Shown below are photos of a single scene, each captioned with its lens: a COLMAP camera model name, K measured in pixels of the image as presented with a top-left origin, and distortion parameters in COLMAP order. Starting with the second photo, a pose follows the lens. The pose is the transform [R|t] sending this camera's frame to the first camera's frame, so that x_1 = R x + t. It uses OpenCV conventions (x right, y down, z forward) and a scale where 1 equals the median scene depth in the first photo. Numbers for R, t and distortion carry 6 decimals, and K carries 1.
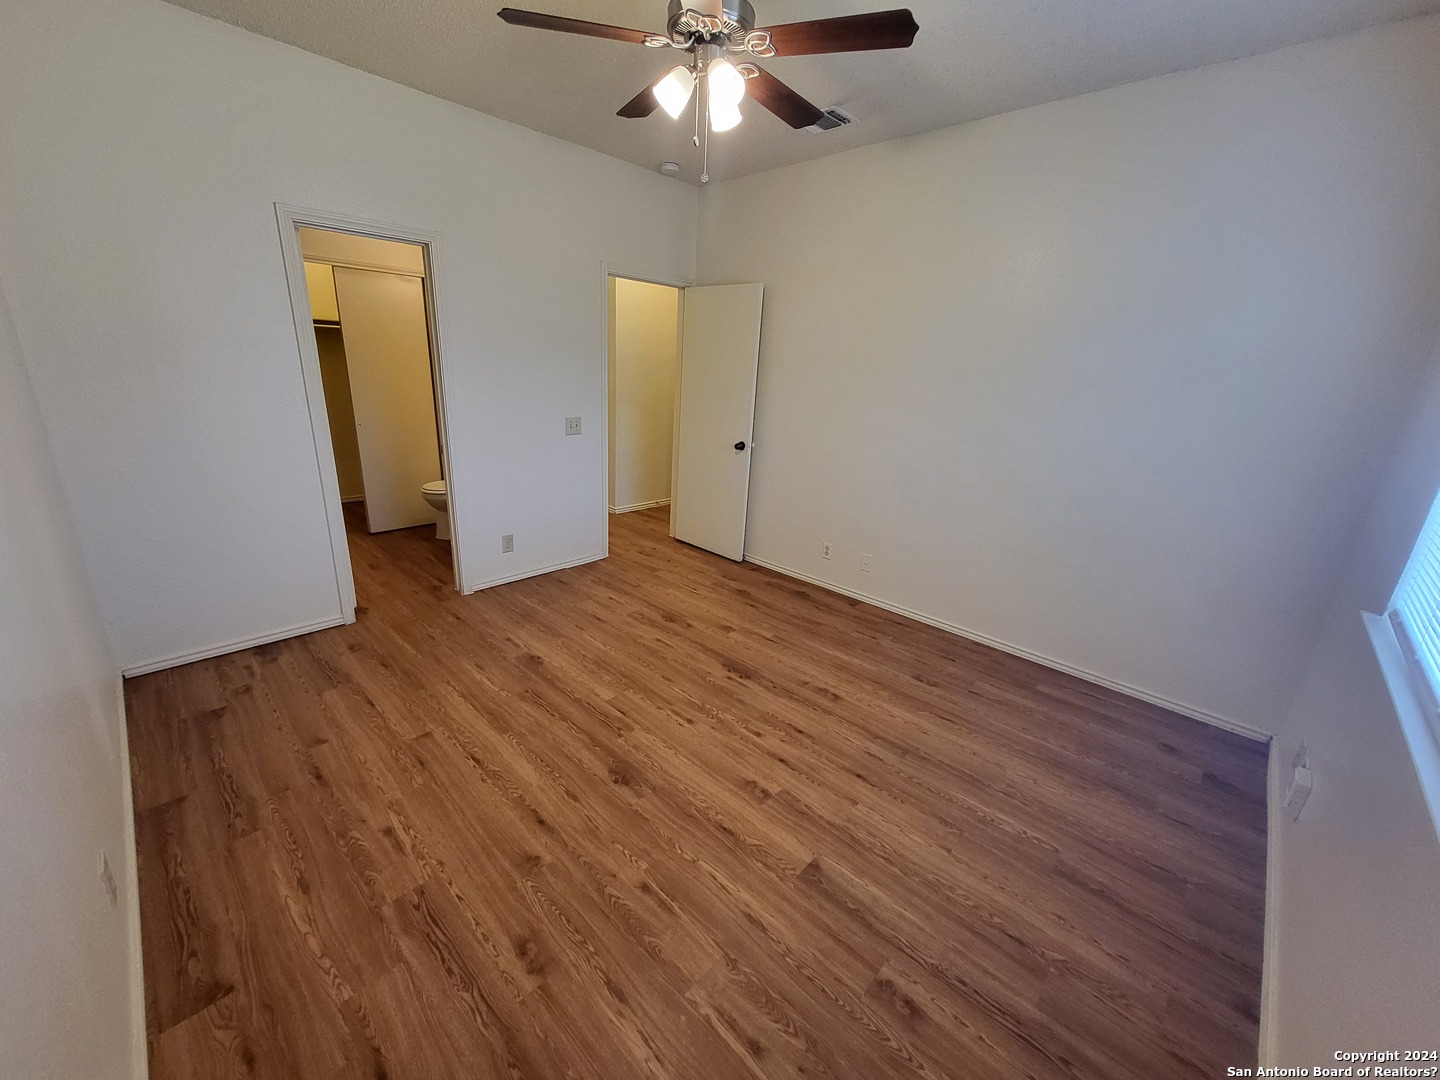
lens RADIAL K [[562.6, 0, 713.3], [0, 562.6, 542.0], [0, 0, 1]] dist [-0.002461, -0.000523]
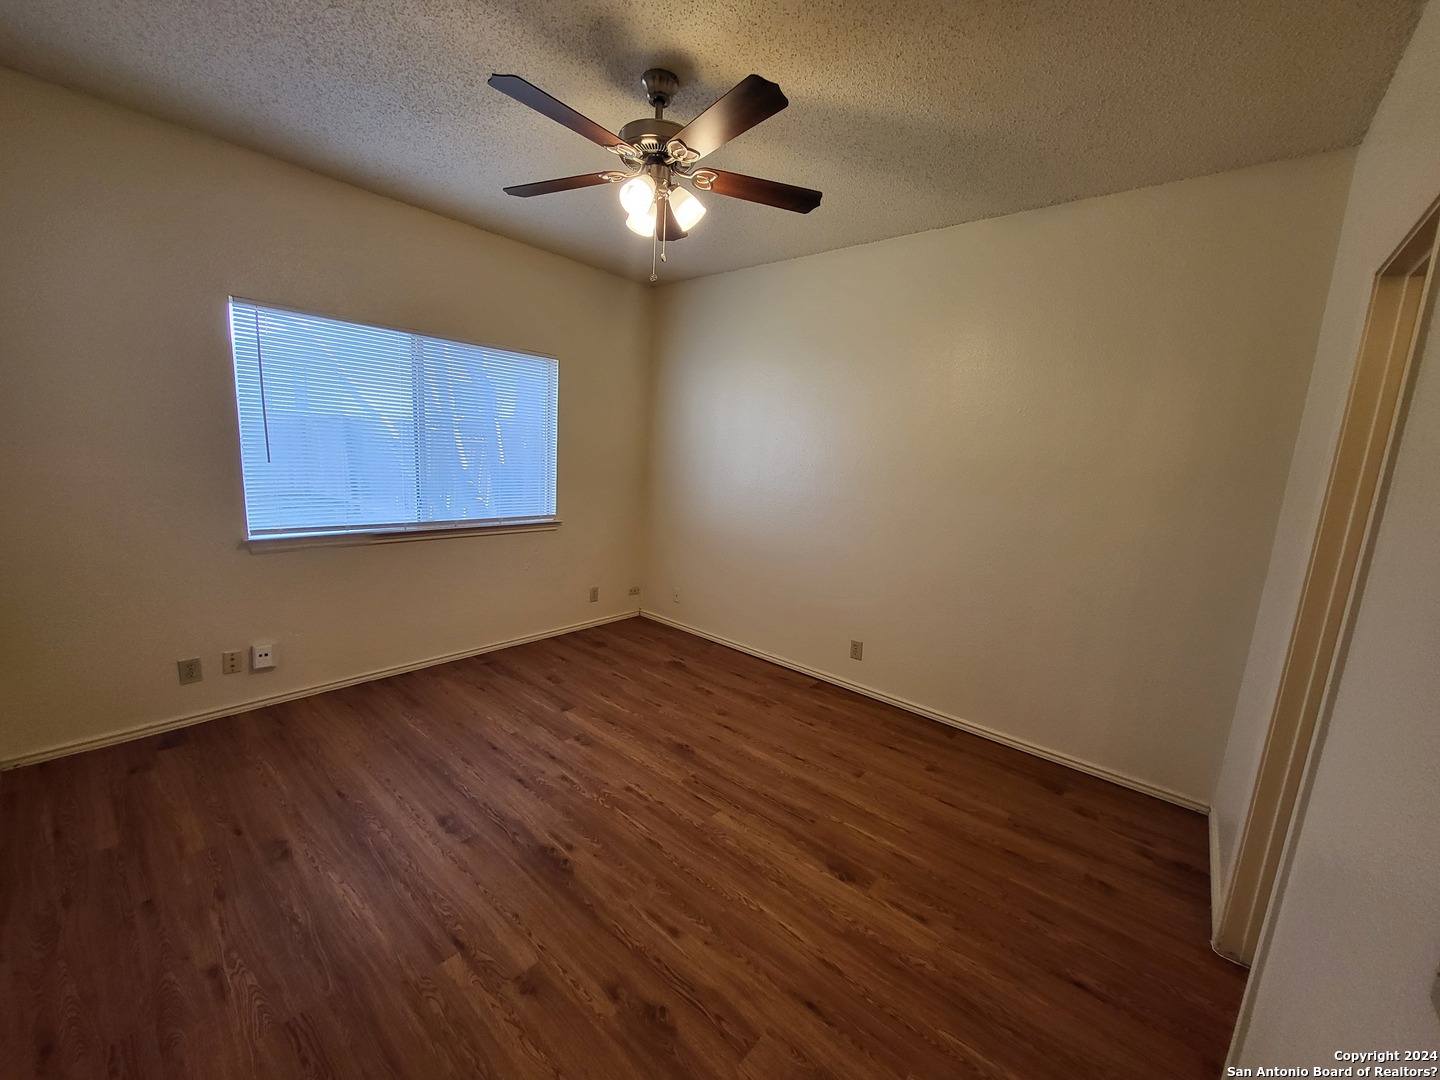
lens RADIAL K [[562.6, 0, 713.3], [0, 562.6, 542.0], [0, 0, 1]] dist [-0.002461, -0.000523]
pose [[-0.992564, -0.095969, -0.074872, -0.074776], [-0.119557, 0.884119, 0.451708, -0.543150], [0.022846, 0.457301, -0.889019, 1.707519]]
